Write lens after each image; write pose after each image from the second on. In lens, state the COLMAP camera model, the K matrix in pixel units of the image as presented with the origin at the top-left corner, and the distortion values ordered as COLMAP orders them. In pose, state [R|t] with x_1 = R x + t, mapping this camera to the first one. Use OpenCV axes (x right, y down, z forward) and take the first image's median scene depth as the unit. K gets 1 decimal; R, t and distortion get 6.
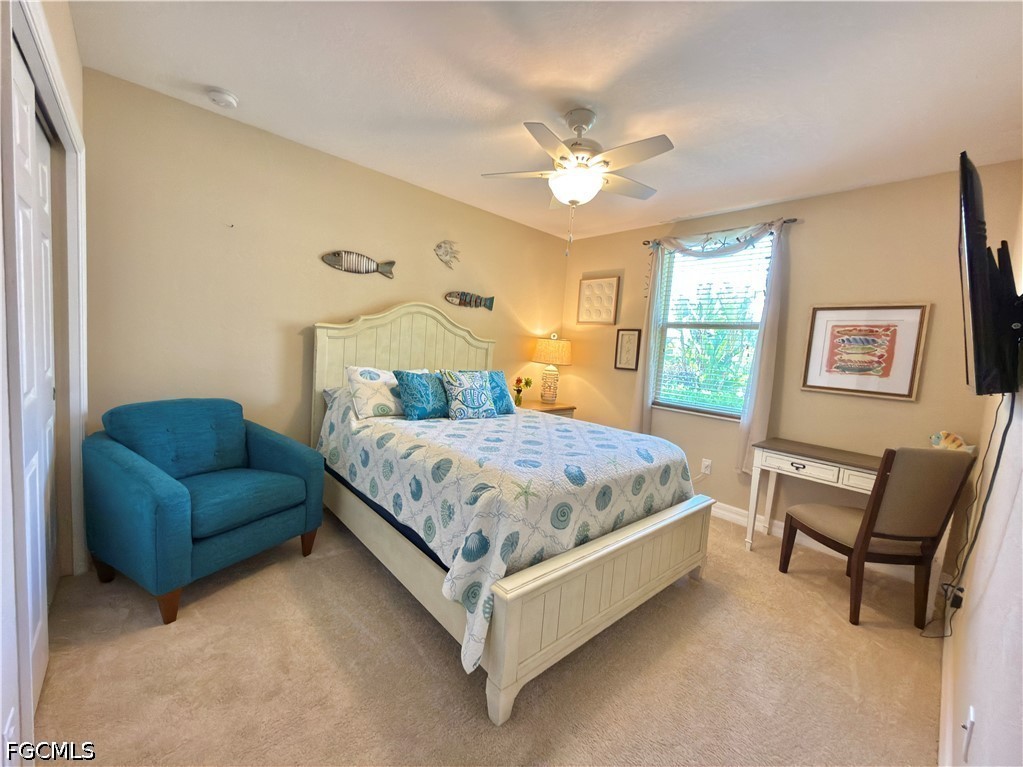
lens RADIAL K [[410.1, 0, 516.3], [0, 410.1, 381.8], [0, 0, 1]] dist [-0.000672, 0.000499]
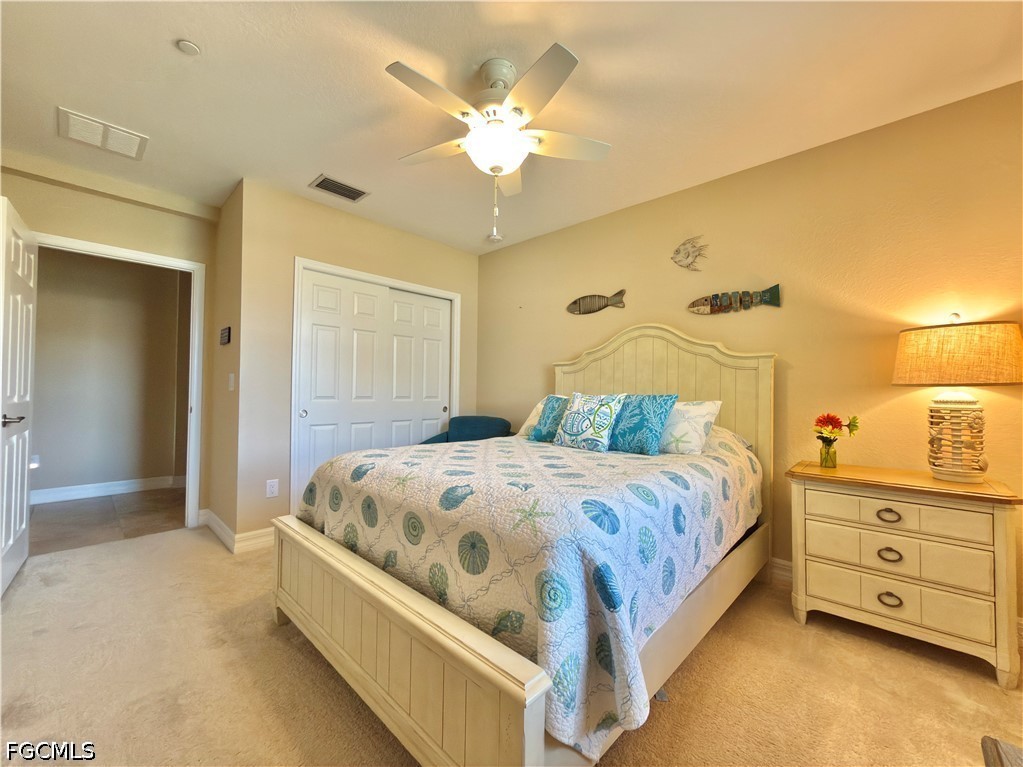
lens RADIAL K [[410.1, 0, 515.7], [0, 410.1, 386.3], [0, 0, 1]] dist [-0.000672, 0.000499]
pose [[0.083375, -0.085634, -0.992832, 0.615270], [-0.082551, 0.992283, -0.092519, 0.044073], [0.993093, 0.089673, 0.075663, 0.678379]]
